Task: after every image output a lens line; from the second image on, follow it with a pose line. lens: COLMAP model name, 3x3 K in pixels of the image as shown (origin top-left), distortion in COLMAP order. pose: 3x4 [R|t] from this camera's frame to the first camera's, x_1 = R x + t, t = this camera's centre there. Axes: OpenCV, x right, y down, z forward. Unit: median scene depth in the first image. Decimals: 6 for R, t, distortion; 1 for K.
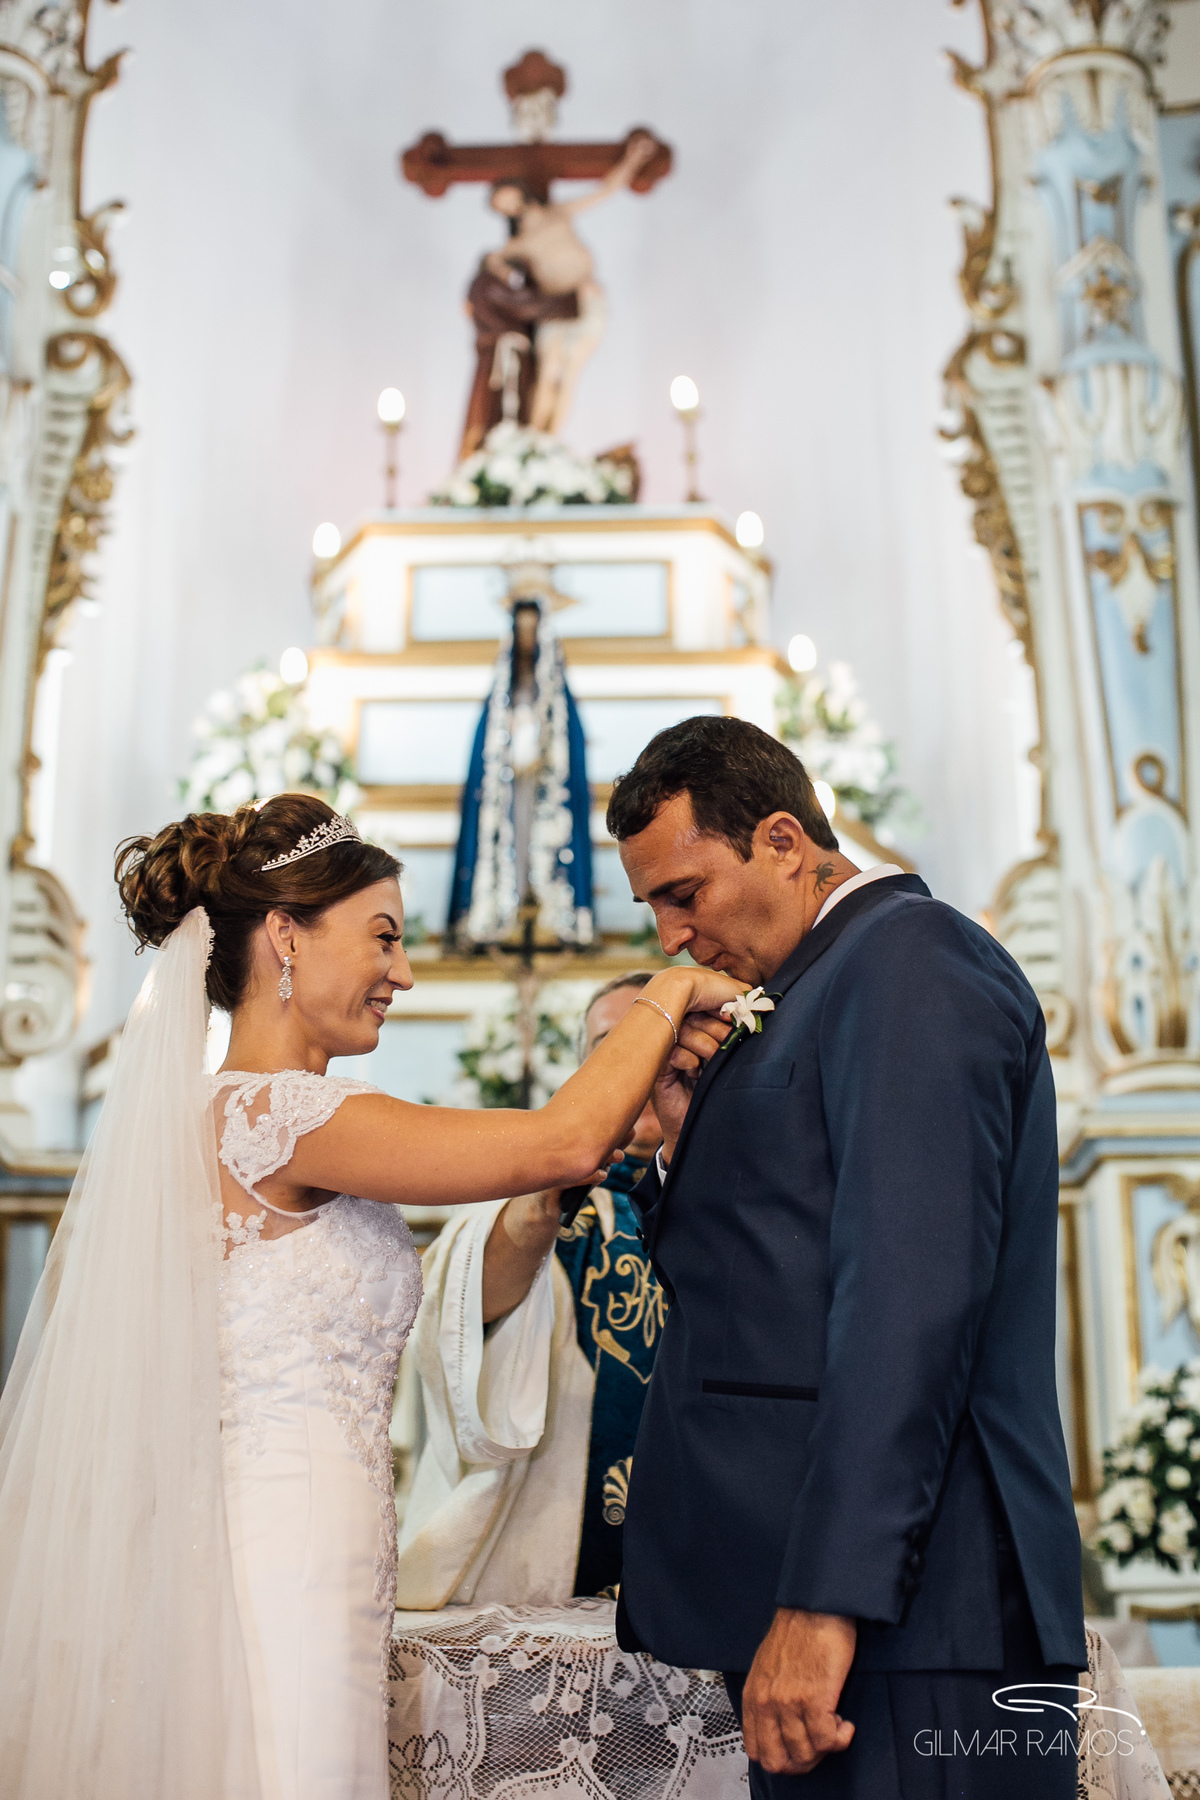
lens RADIAL K [[2787.6, 0, 623.4], [0, 2787.6, 852.2], [0, 0, 1]] dist [-0.155479, 0.000000]
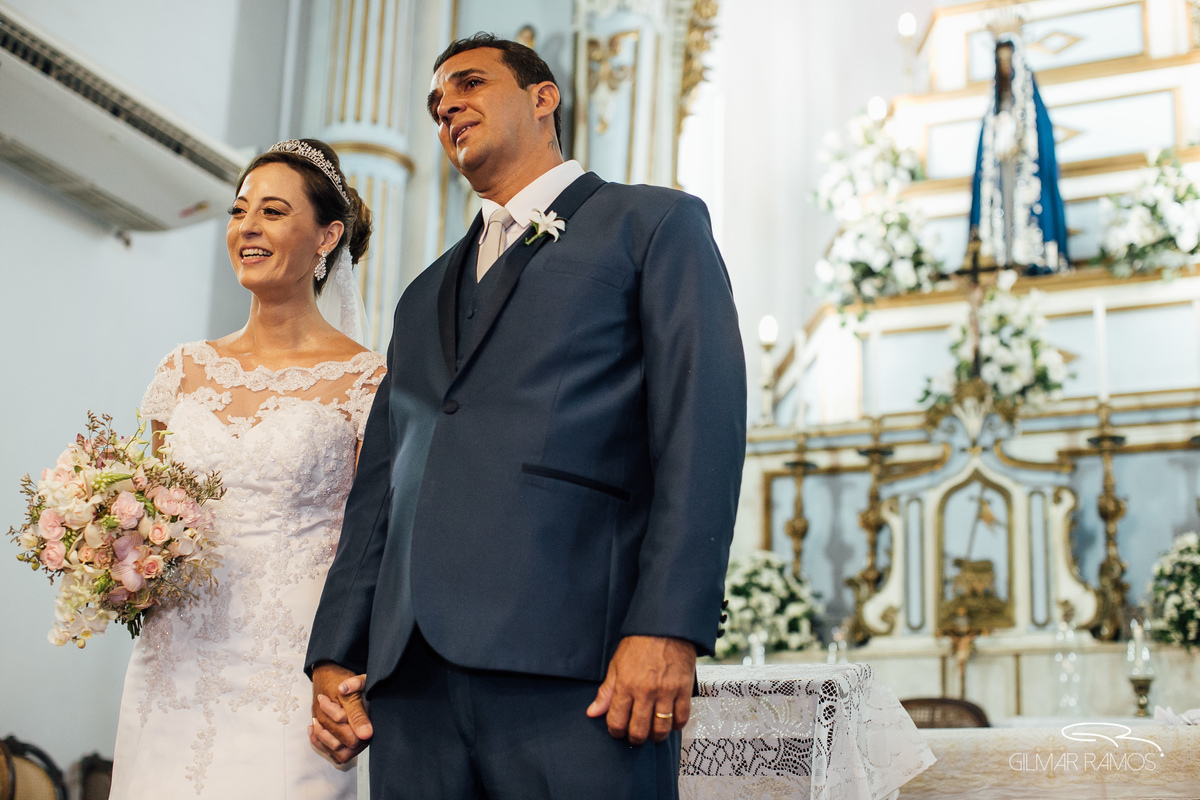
lens RADIAL K [[1723.1, 0, 618.7], [0, 1723.1, 387.0], [0, 0, 1]] dist [-0.125139, 0.000000]
pose [[0.901449, -0.079287, -0.425562, 0.157209], [0.109794, 0.992814, 0.047599, 0.027922], [0.418730, -0.089632, 0.903677, 0.083931]]
